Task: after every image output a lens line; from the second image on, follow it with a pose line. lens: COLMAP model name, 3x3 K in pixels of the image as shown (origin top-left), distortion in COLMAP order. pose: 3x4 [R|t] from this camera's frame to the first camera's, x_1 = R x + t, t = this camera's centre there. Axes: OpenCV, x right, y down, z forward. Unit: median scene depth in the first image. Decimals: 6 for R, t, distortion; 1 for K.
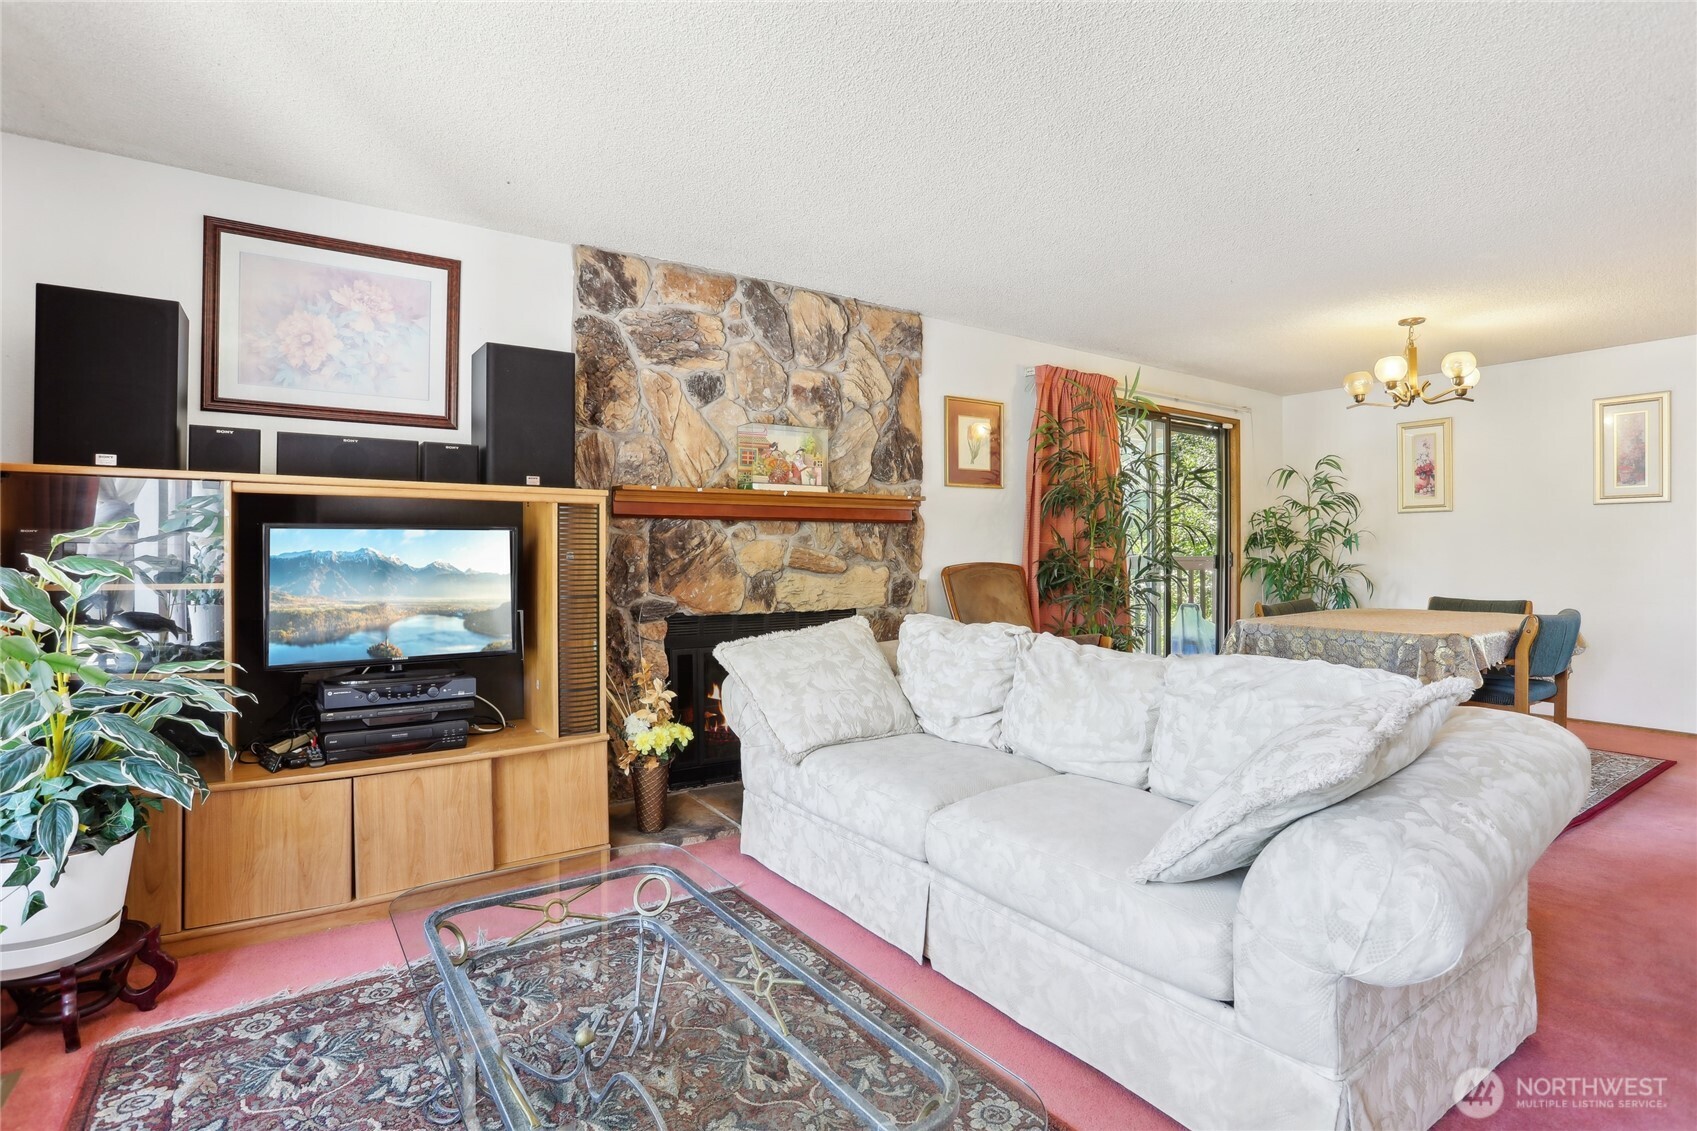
lens RADIAL K [[840.2, 0, 849.5], [0, 840.2, 552.6], [0, 0, 1]] dist [-0.070535, 0.036368]
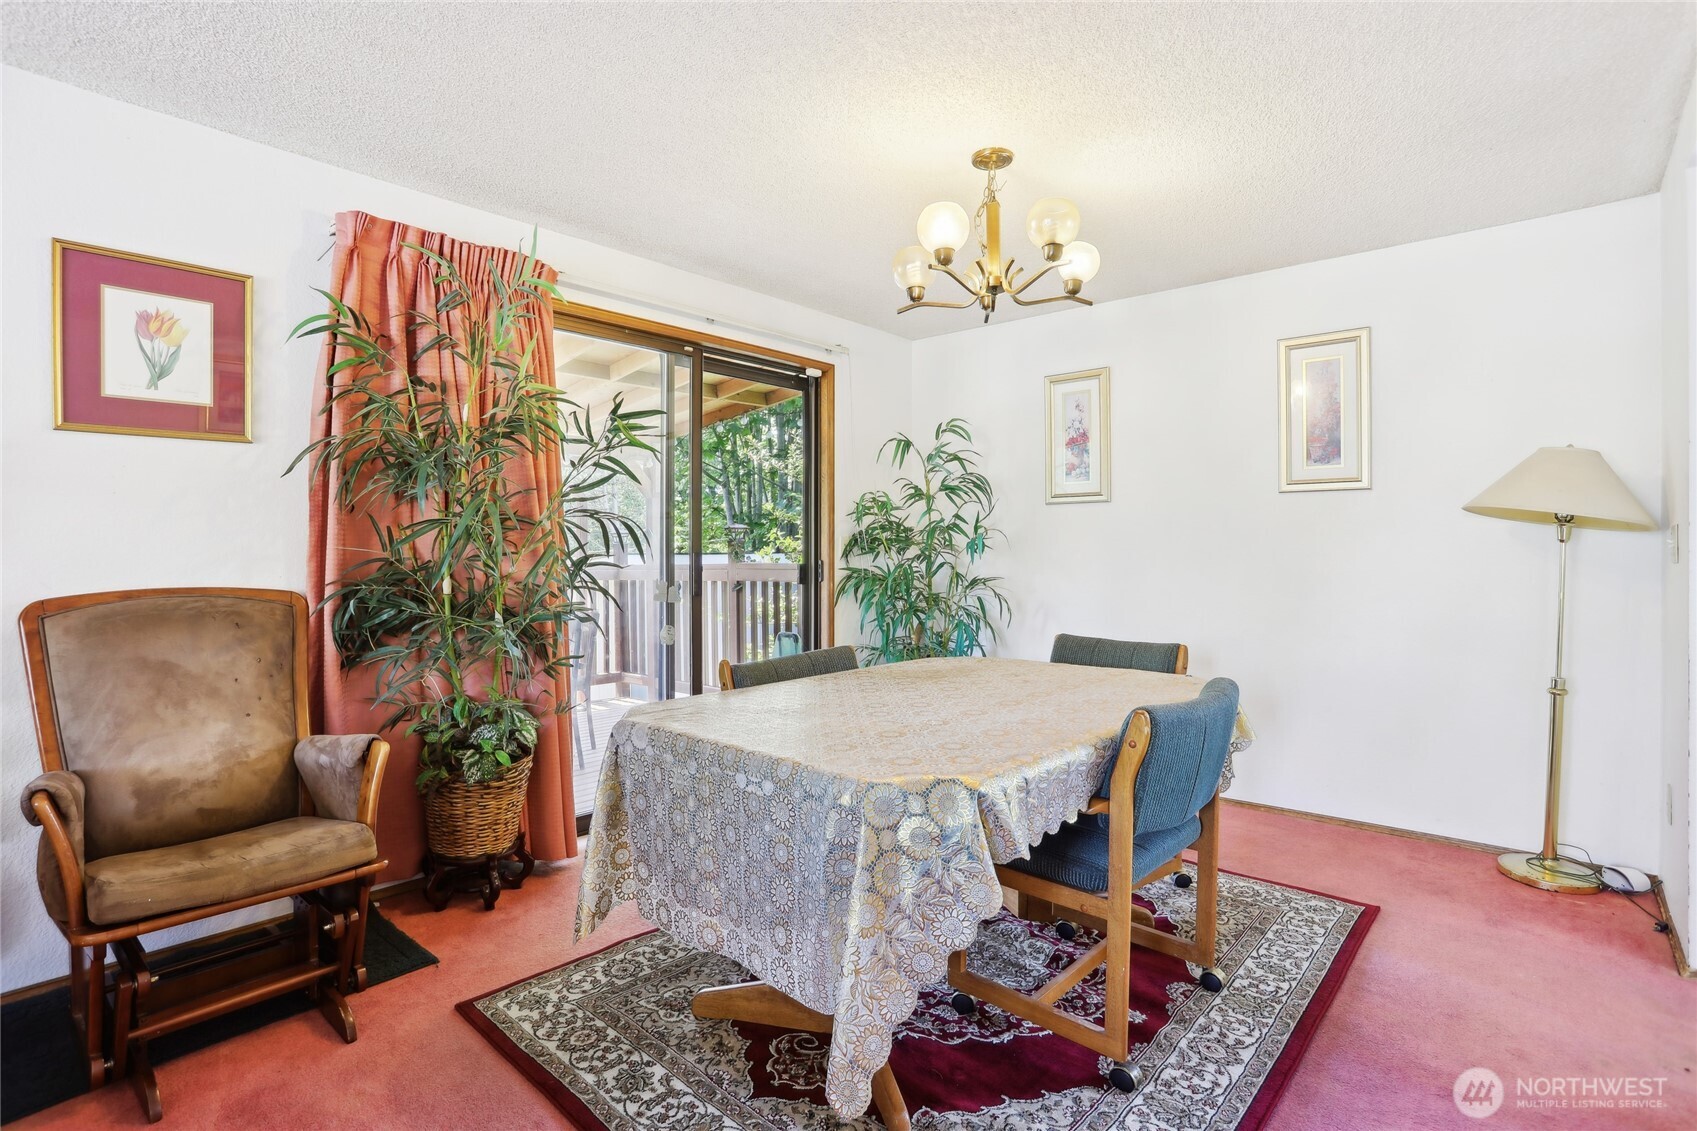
lens RADIAL K [[840.2, 0, 849.5], [0, 840.2, 552.6], [0, 0, 1]] dist [-0.070535, 0.036368]
pose [[0.972220, 0.000157, 0.234069, 0.402853], [-0.000929, 0.999994, 0.003188, -0.010591], [-0.234067, -0.003317, 0.972215, 0.409081]]
